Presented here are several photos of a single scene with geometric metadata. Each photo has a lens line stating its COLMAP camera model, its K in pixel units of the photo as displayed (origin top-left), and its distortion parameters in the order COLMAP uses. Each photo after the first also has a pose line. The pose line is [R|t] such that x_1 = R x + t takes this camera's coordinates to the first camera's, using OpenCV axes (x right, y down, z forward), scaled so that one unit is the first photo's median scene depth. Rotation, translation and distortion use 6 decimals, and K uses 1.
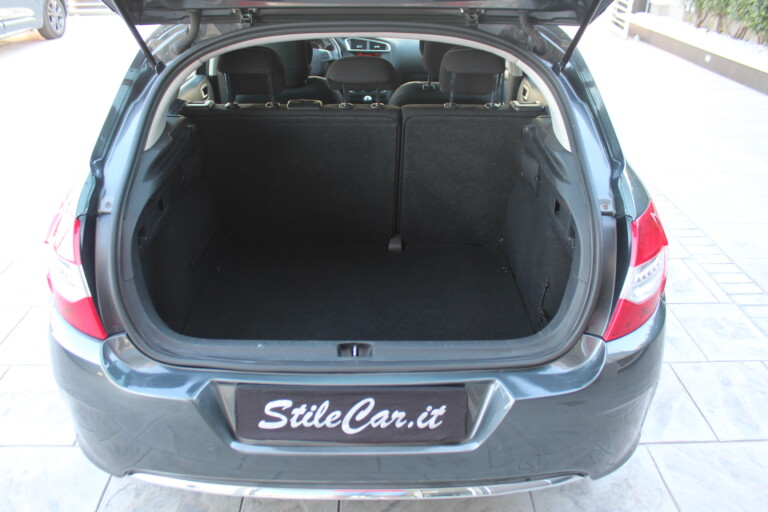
lens RADIAL K [[642.8, 0, 384.0], [0, 642.8, 256.0], [0, 0, 1]] dist [-0.173687, 0.149749]
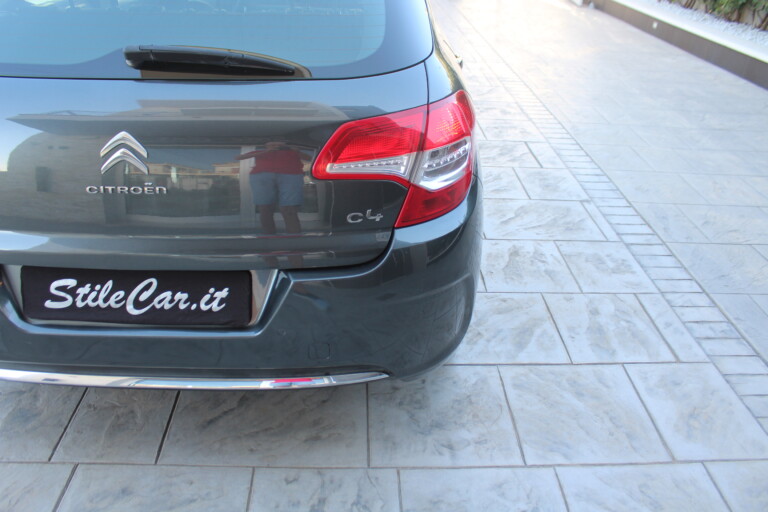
lens RADIAL K [[642.8, 0, 384.0], [0, 642.8, 256.0], [0, 0, 1]] dist [-0.173687, 0.149749]
pose [[0.998882, 0.017922, 0.043755, 0.294744], [-0.019673, 0.999009, 0.039931, 0.140527], [-0.042996, -0.040748, 0.998244, 0.000425]]
